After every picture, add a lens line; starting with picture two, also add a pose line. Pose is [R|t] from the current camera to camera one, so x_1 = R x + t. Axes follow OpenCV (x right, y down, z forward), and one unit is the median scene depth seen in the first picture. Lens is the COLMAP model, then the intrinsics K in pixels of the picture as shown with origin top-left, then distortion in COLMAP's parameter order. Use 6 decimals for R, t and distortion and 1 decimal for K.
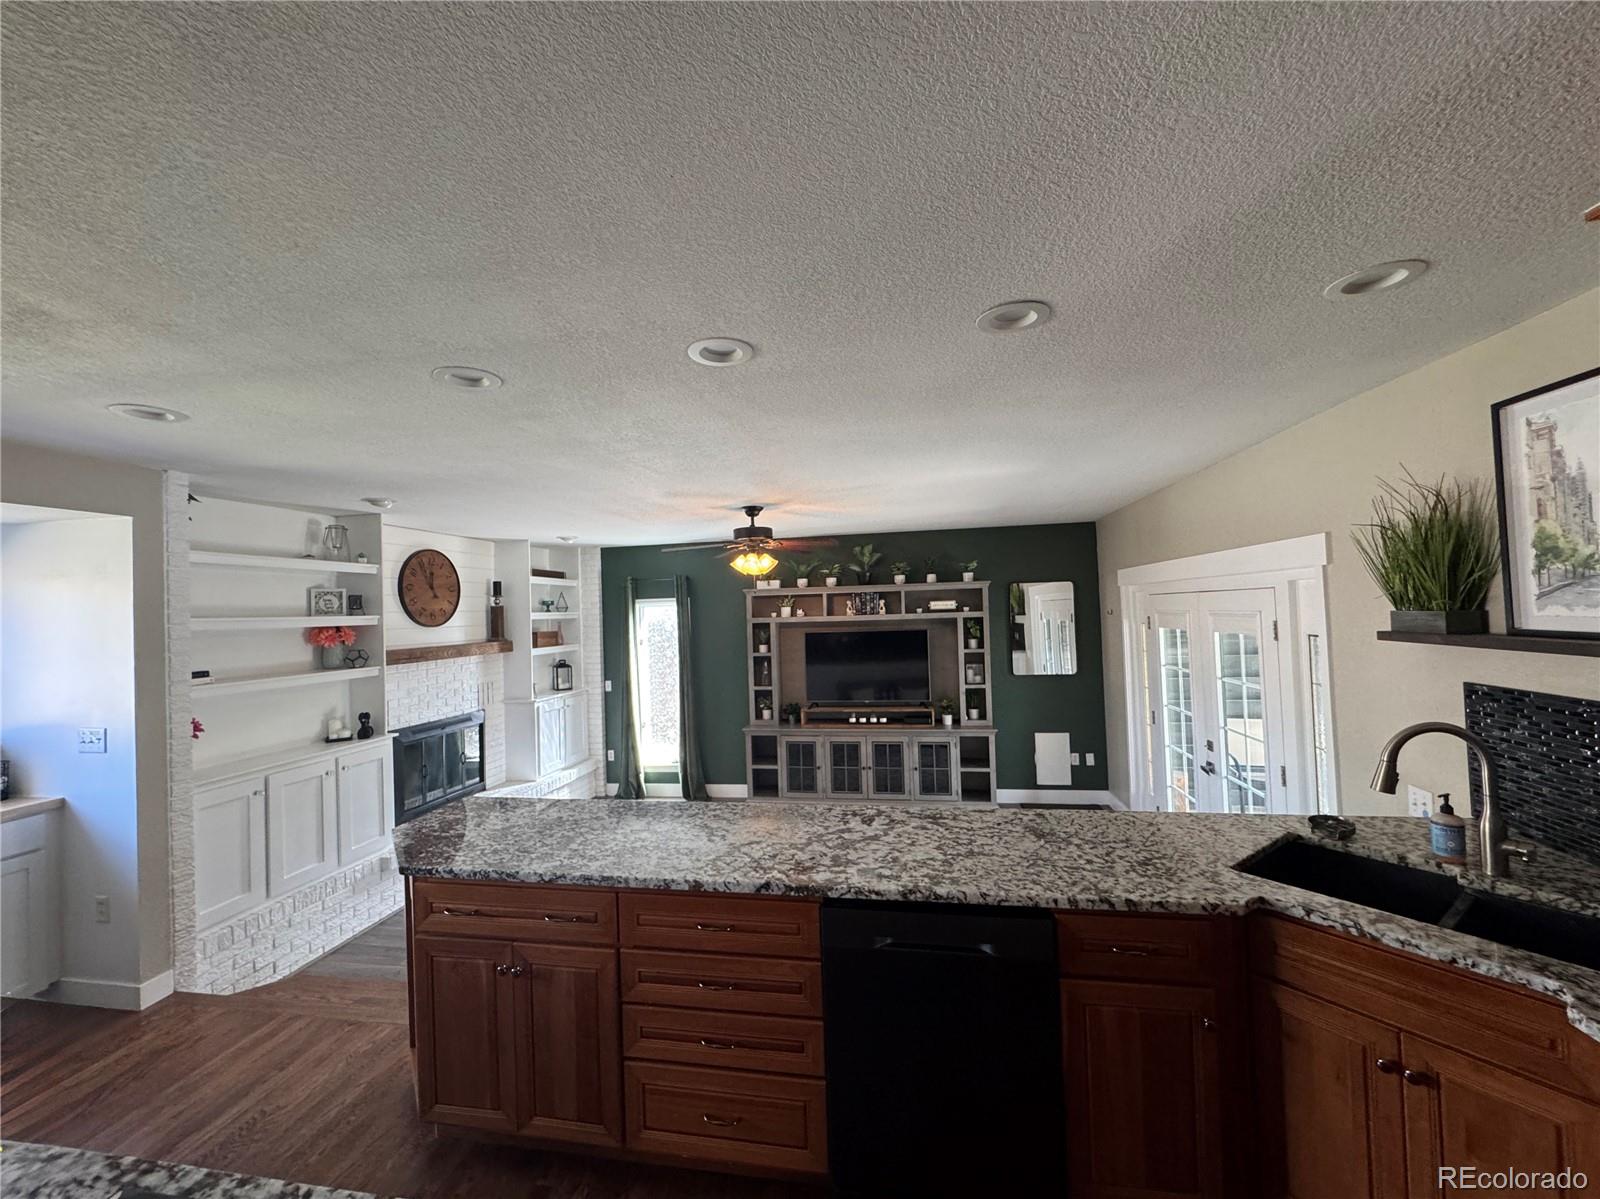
lens RADIAL K [[640.2, 0, 799.3], [0, 640.2, 596.9], [0, 0, 1]] dist [-0.001444, -0.000053]
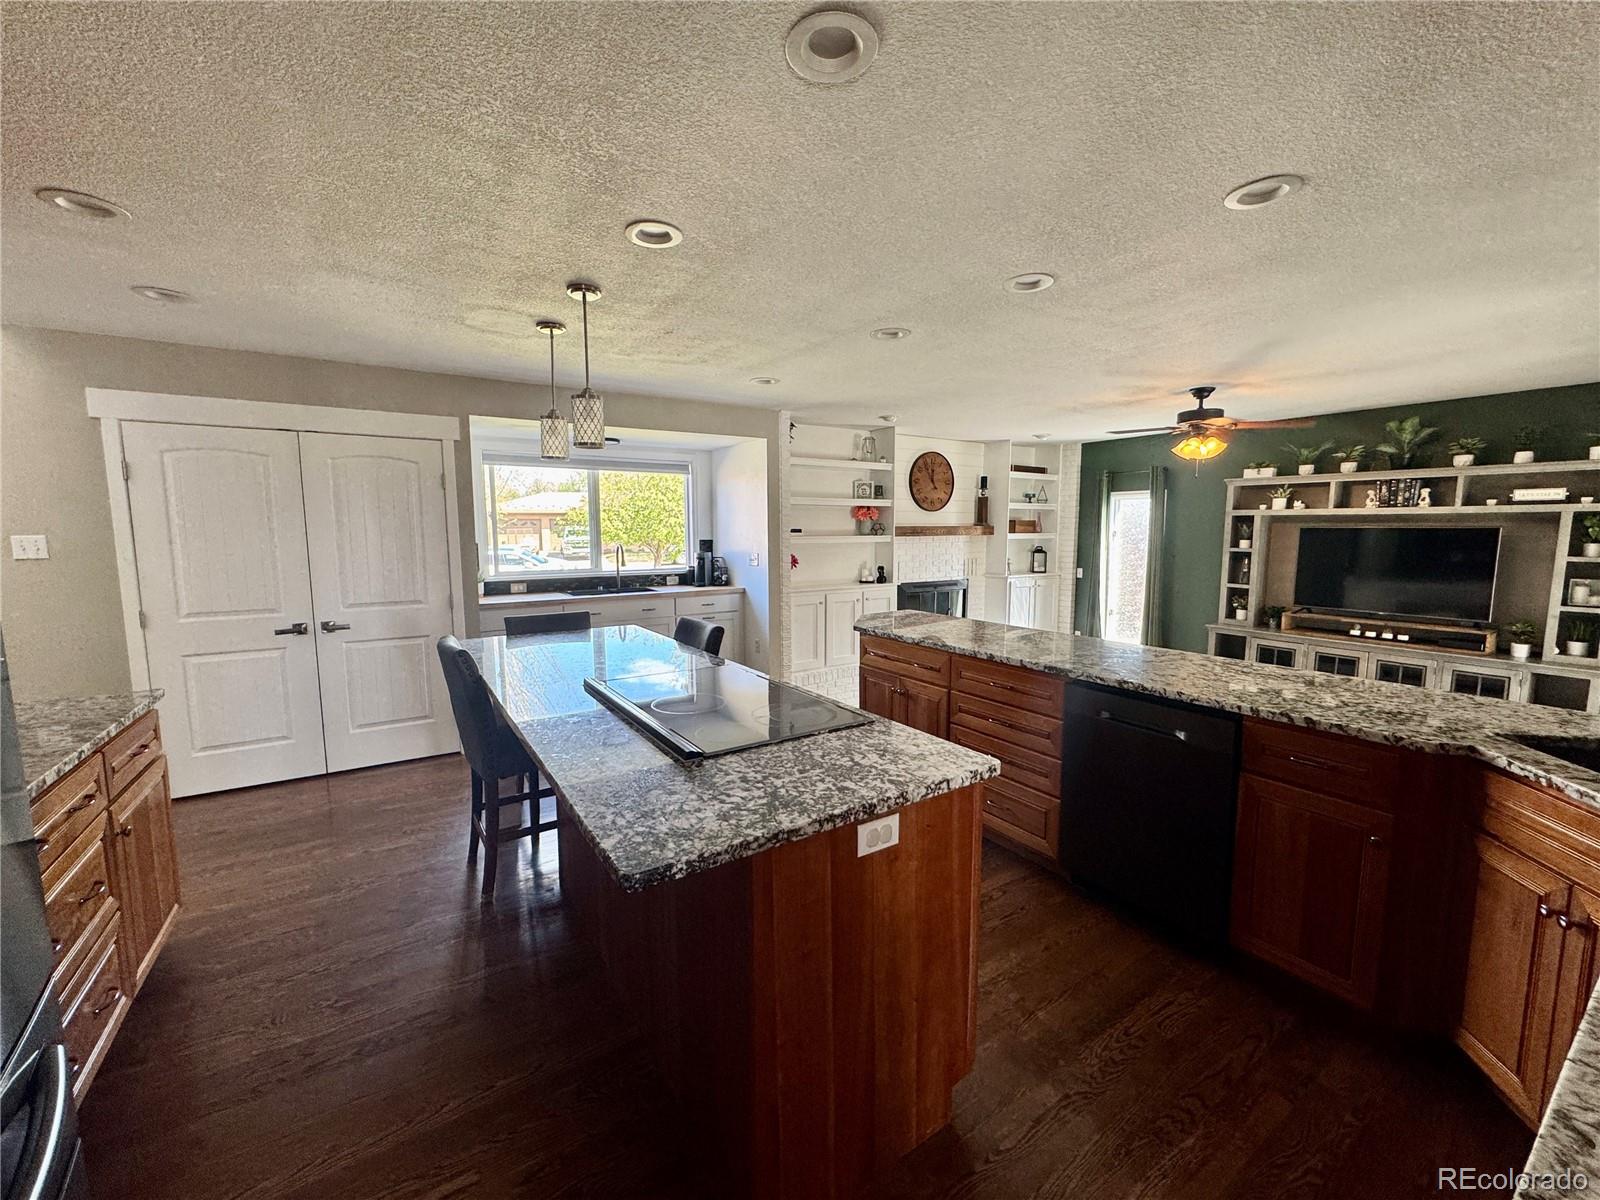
lens RADIAL K [[640.2, 0, 799.6], [0, 640.2, 598.3], [0, 0, 1]] dist [-0.001444, -0.000053]
pose [[0.692552, 0.110044, -0.712925, 0.179905], [-0.003542, 0.988803, 0.149186, 0.025142], [0.721359, -0.100794, 0.685187, -0.111043]]
